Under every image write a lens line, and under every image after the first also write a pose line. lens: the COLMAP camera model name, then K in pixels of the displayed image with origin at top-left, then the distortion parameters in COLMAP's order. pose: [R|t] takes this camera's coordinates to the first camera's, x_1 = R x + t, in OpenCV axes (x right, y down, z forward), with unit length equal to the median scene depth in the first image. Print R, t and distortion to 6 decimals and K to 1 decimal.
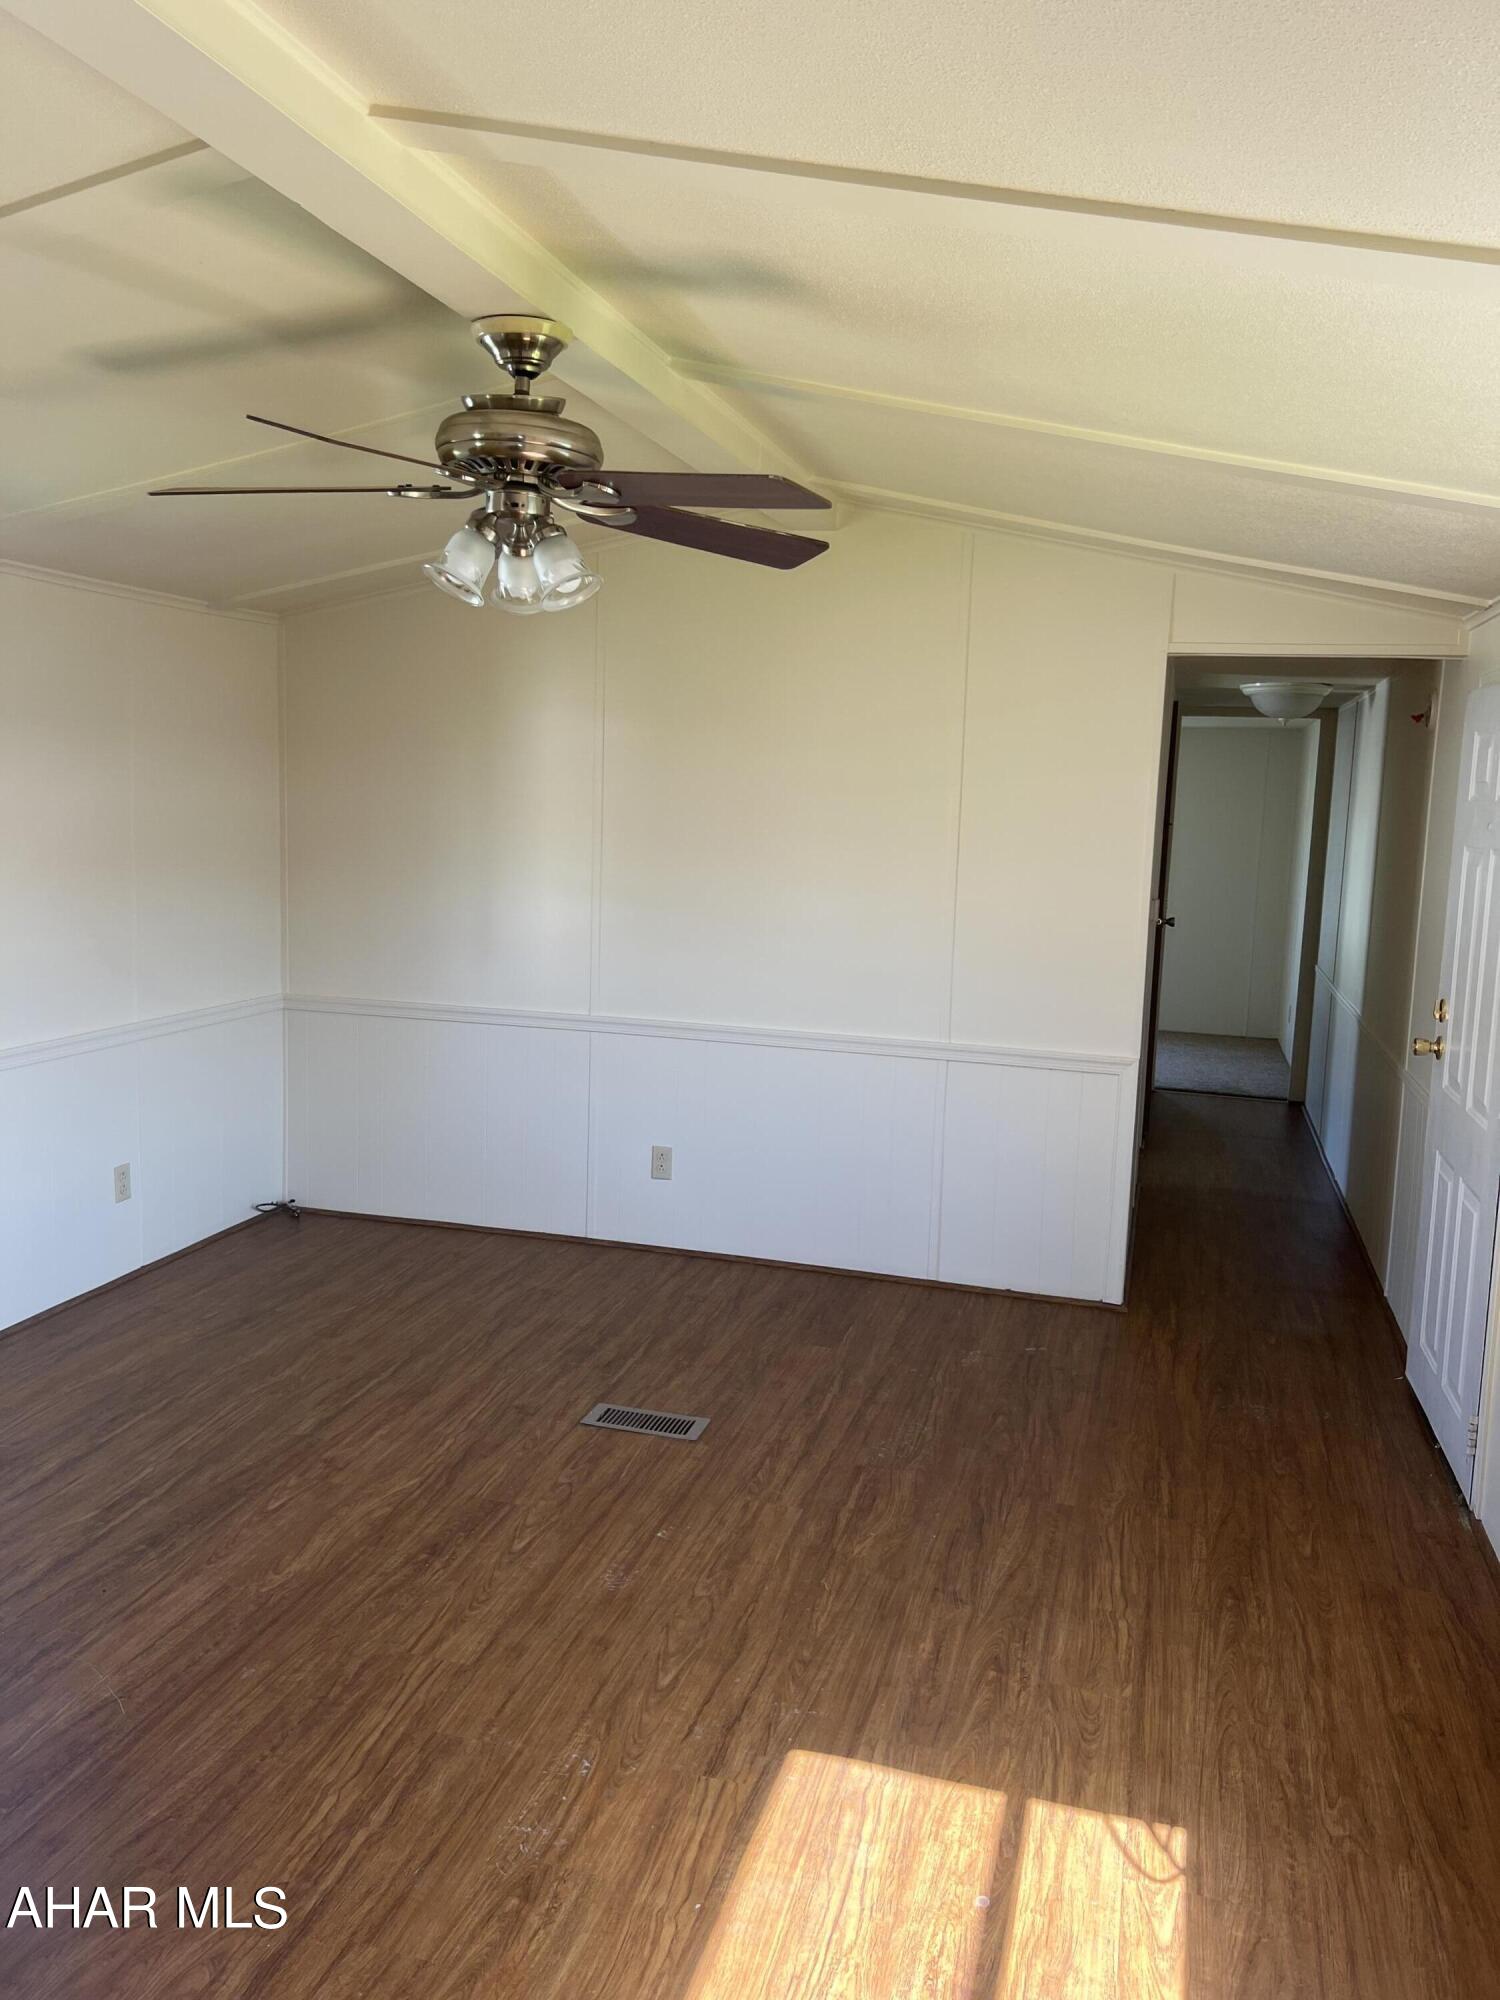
lens RADIAL K [[1512.3, 0, 750.3], [0, 1512.3, 999.4], [0, 0, 1]] dist [0.084104, -0.073461]
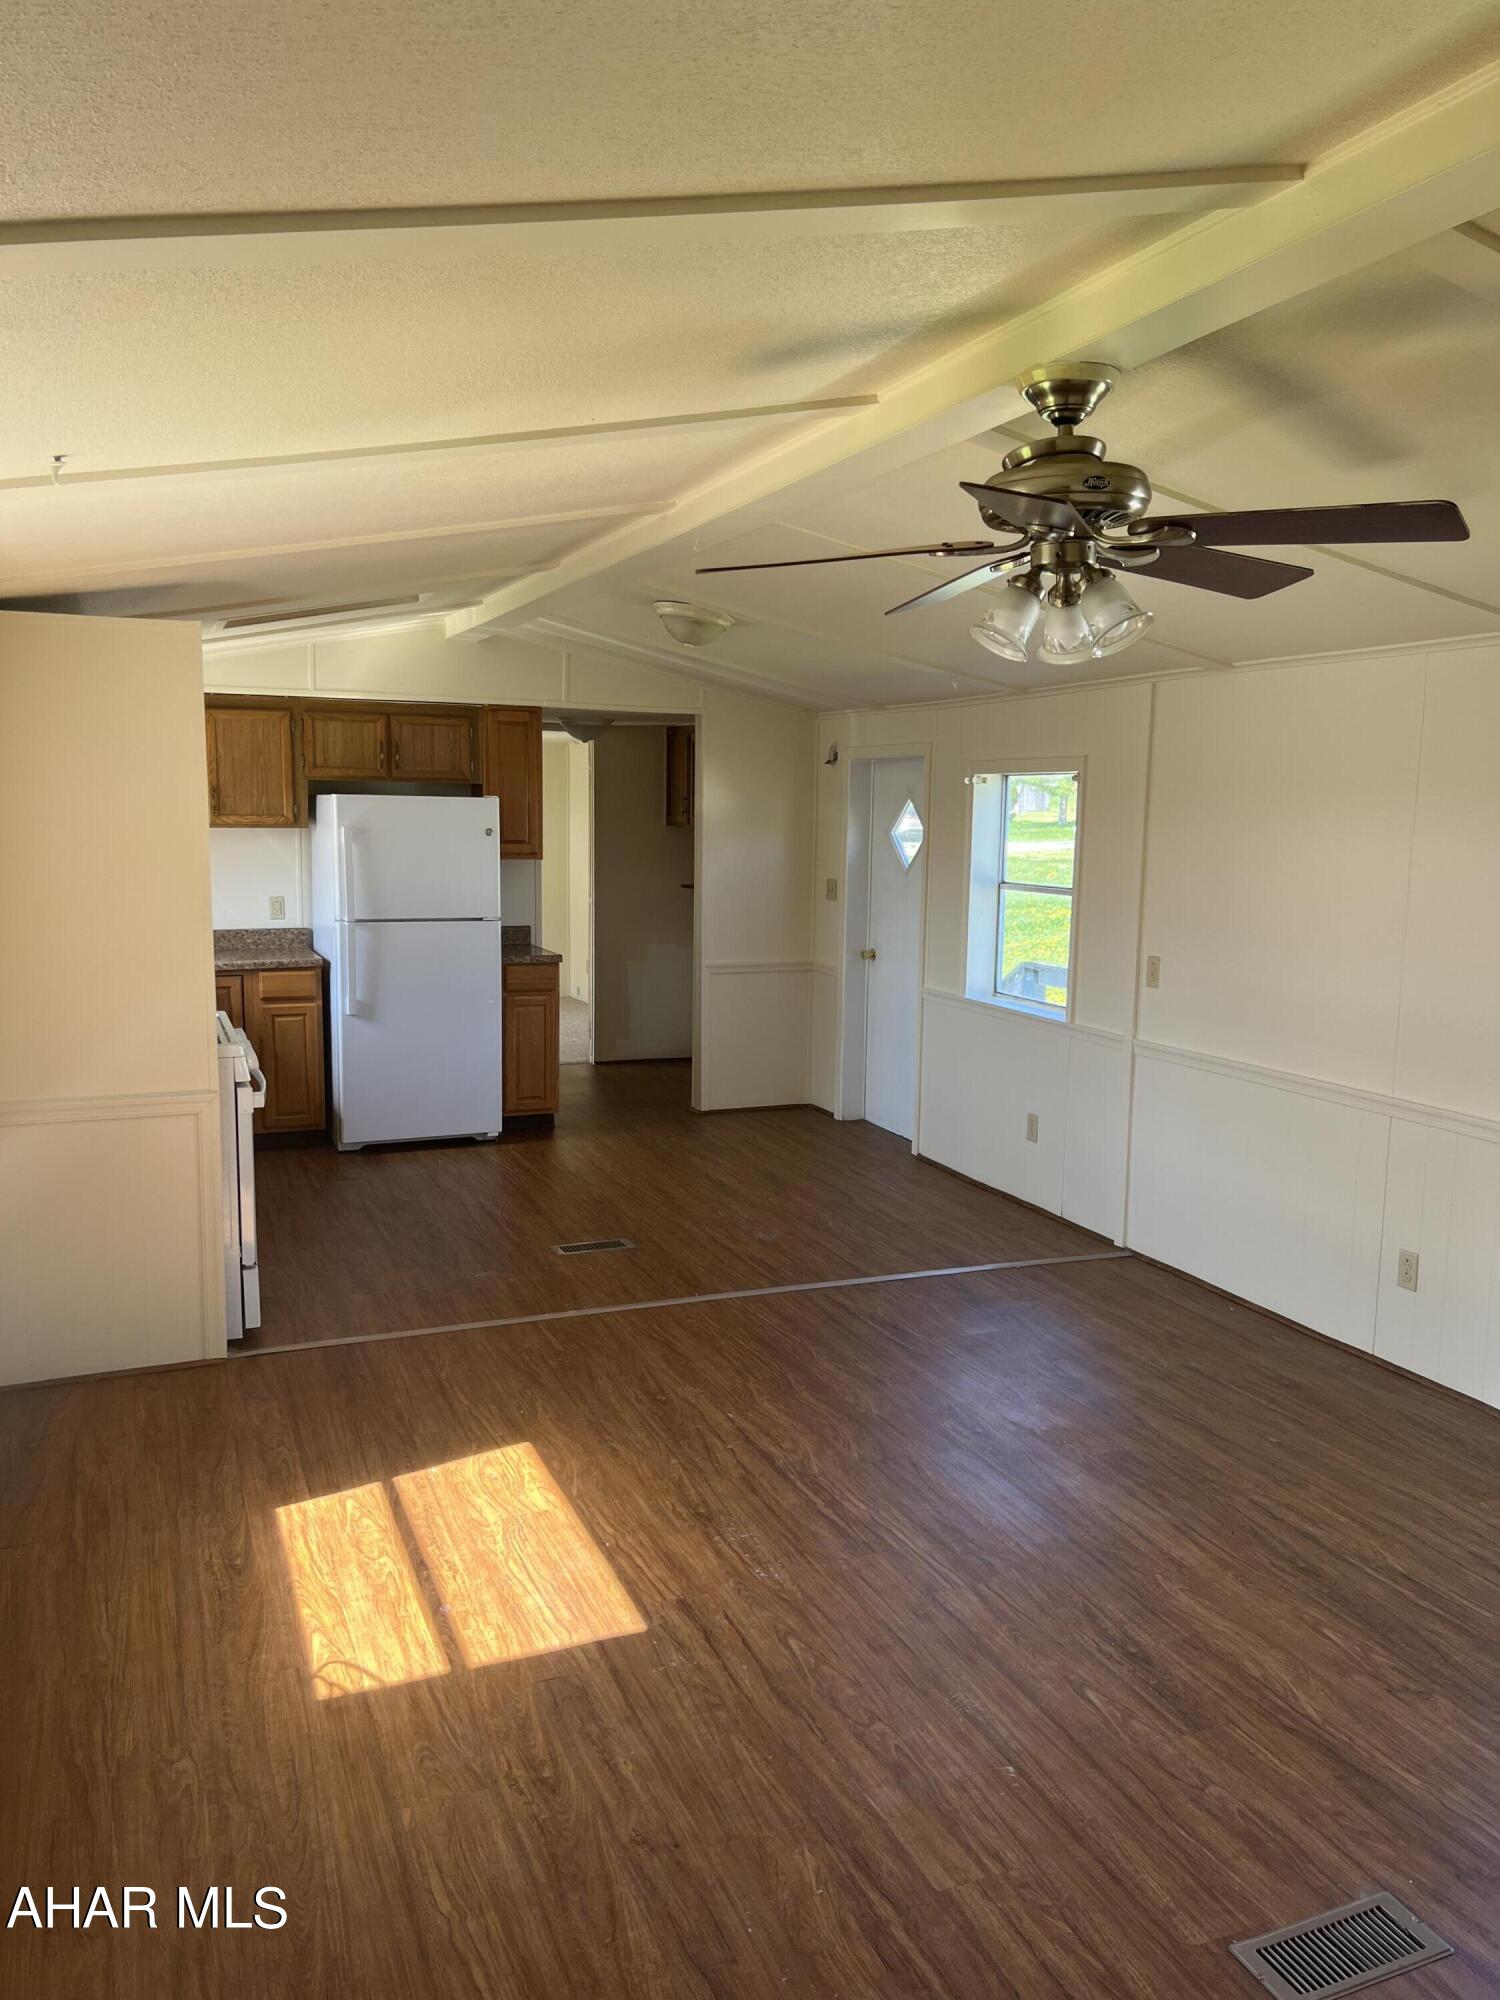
lens RADIAL K [[1512.3, 0, 748.1], [0, 1512.3, 1003.5], [0, 0, 1]] dist [0.084104, -0.073461]
pose [[-0.782530, 0.035124, -0.621621, 0.676200], [-0.123587, 0.969778, 0.210375, -0.242000], [0.610224, 0.241449, -0.754539, 1.802052]]
